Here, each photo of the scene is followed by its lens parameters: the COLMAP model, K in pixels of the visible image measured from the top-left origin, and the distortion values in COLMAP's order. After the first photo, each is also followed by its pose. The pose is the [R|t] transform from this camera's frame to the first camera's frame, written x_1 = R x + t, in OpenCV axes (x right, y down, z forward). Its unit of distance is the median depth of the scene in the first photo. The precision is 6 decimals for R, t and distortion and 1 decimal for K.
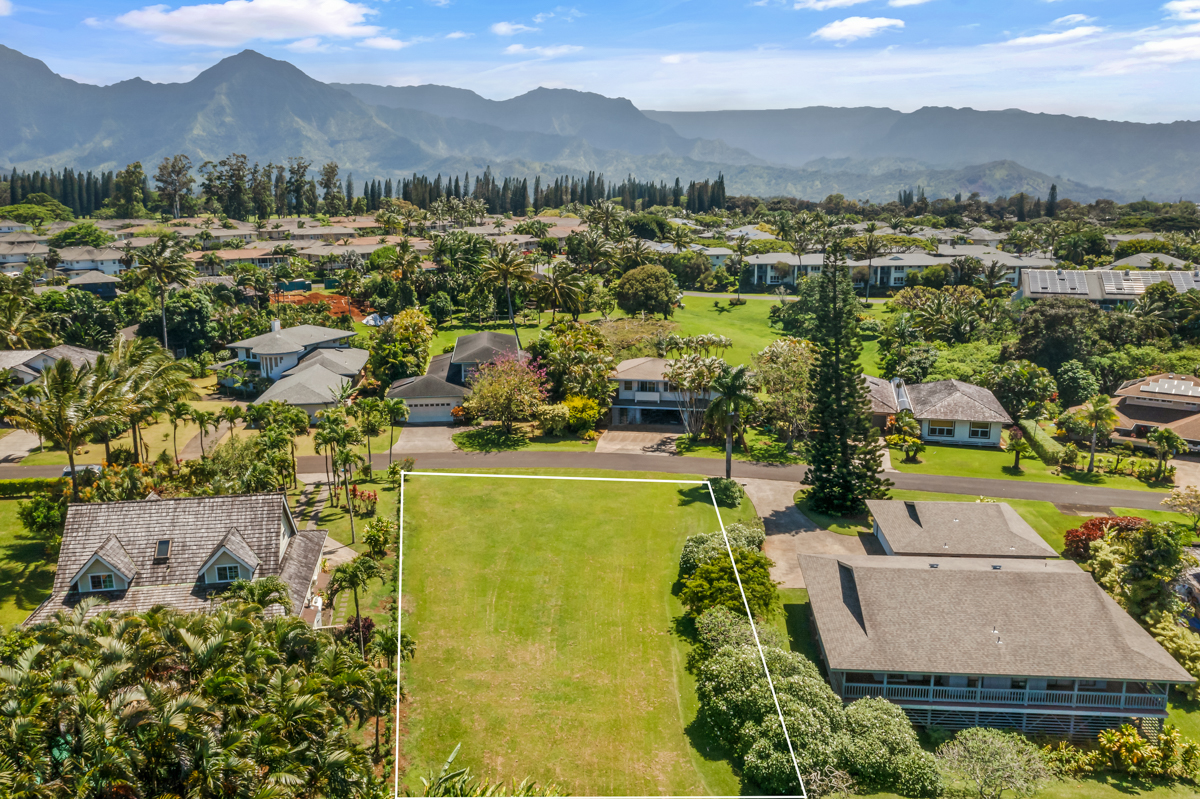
lens RADIAL K [[939.4, 0, 603.8], [0, 939.4, 404.7], [0, 0, 1]] dist [-0.023160, 0.002941]
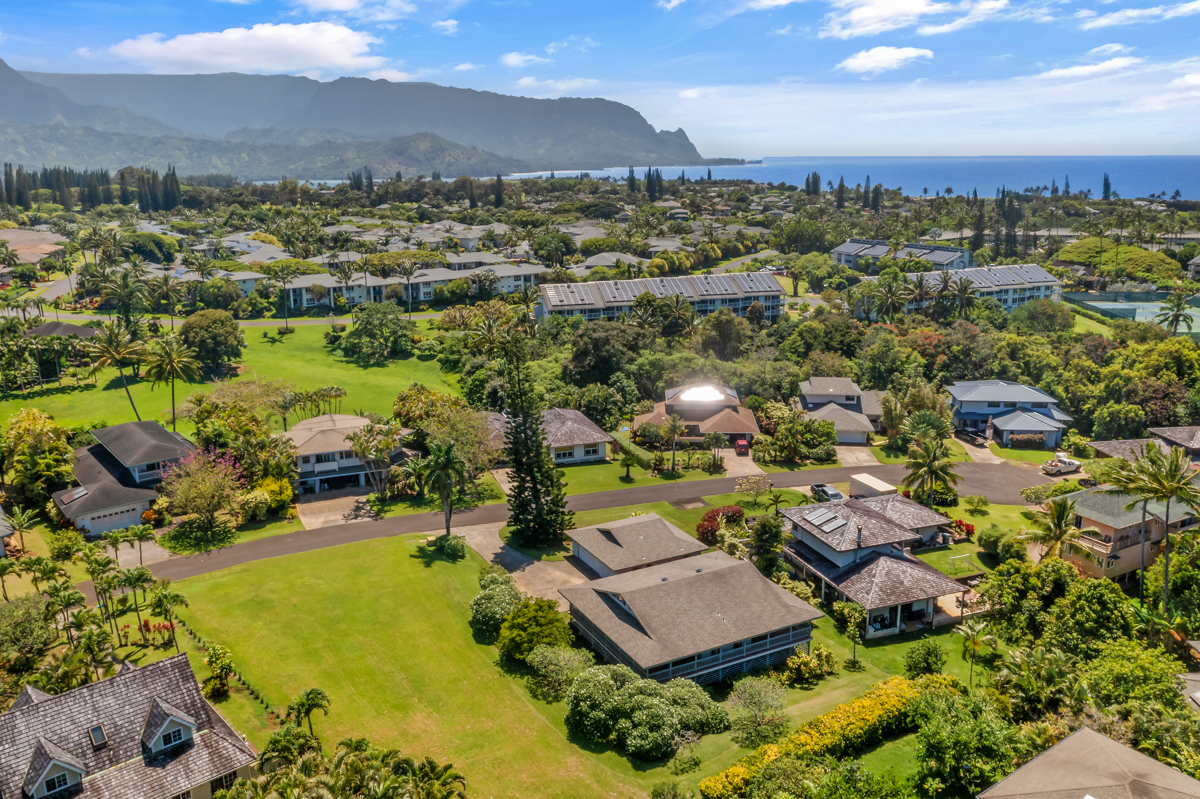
lens RADIAL K [[939.4, 0, 603.8], [0, 939.4, 404.7], [0, 0, 1]] dist [-0.023160, 0.002941]
pose [[0.841507, -0.141082, 0.521499, -0.254763], [0.127022, 0.989908, 0.062836, -0.113709], [-0.525101, 0.013365, 0.850935, -0.119659]]
